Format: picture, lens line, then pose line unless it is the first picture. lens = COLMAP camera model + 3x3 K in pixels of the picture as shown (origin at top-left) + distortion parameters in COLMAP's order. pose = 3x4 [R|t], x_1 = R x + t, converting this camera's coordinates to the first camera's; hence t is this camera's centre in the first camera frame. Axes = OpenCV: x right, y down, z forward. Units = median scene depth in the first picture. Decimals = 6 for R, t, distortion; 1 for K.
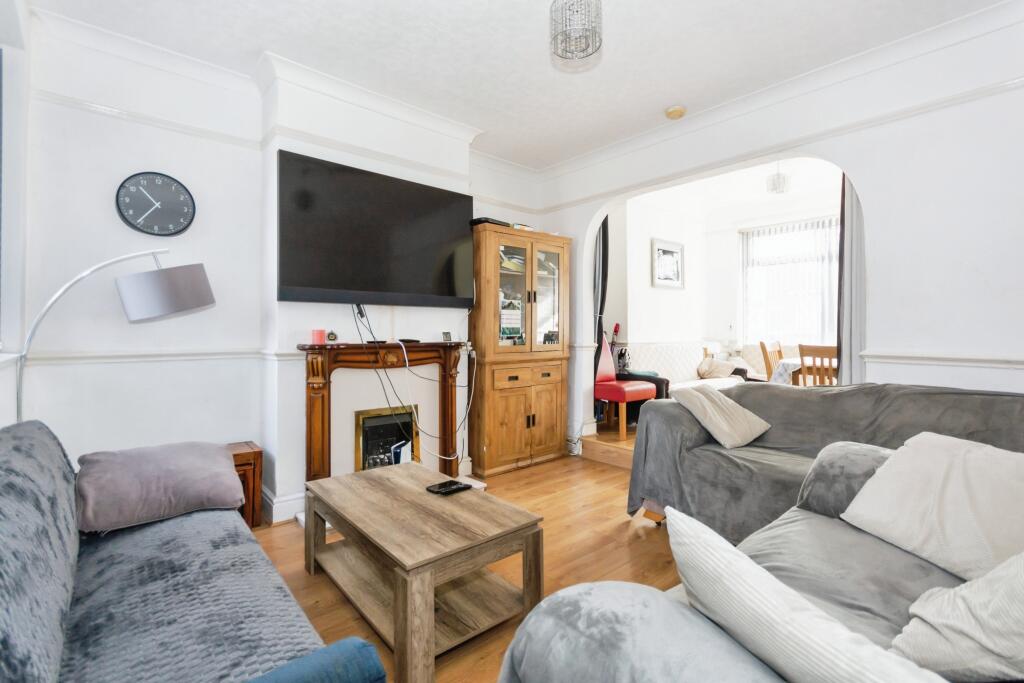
lens RADIAL K [[467.4, 0, 512.0], [0, 467.4, 316.3], [0, 0, 1]] dist [-0.002585, 0.000197]
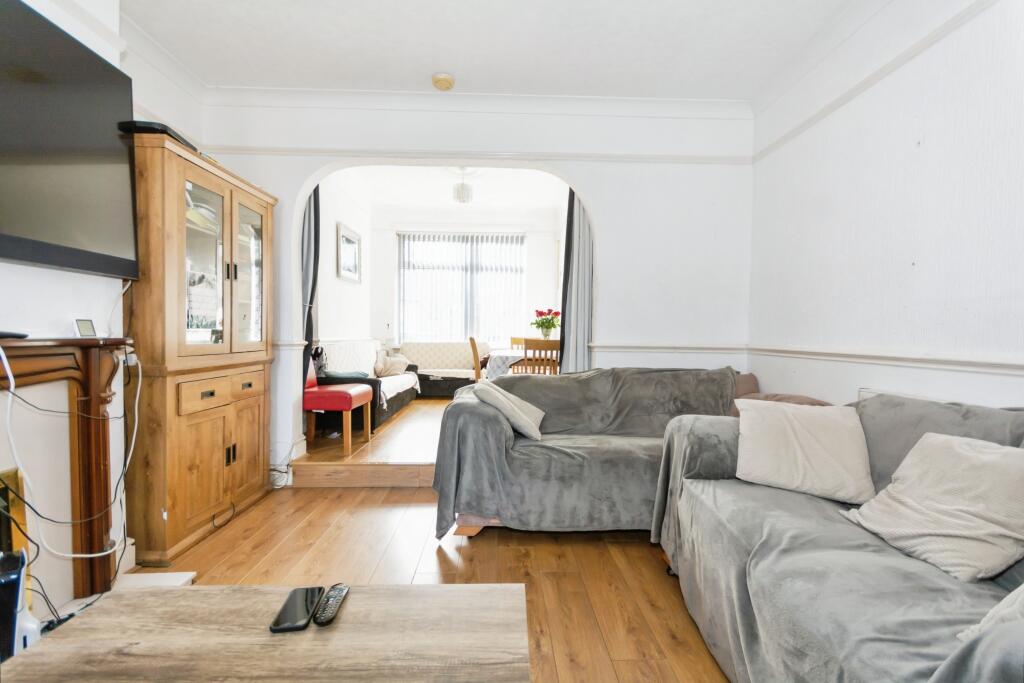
lens RADIAL K [[449.9, 0, 512.0], [0, 449.9, 341.5], [0, 0, 1]] dist [0.001881, 0.000413]
pose [[0.635893, -0.007781, 0.771738, -0.212668], [-0.031506, 0.998854, 0.036031, 0.024343], [-0.771134, -0.047226, 0.634919, 0.288852]]
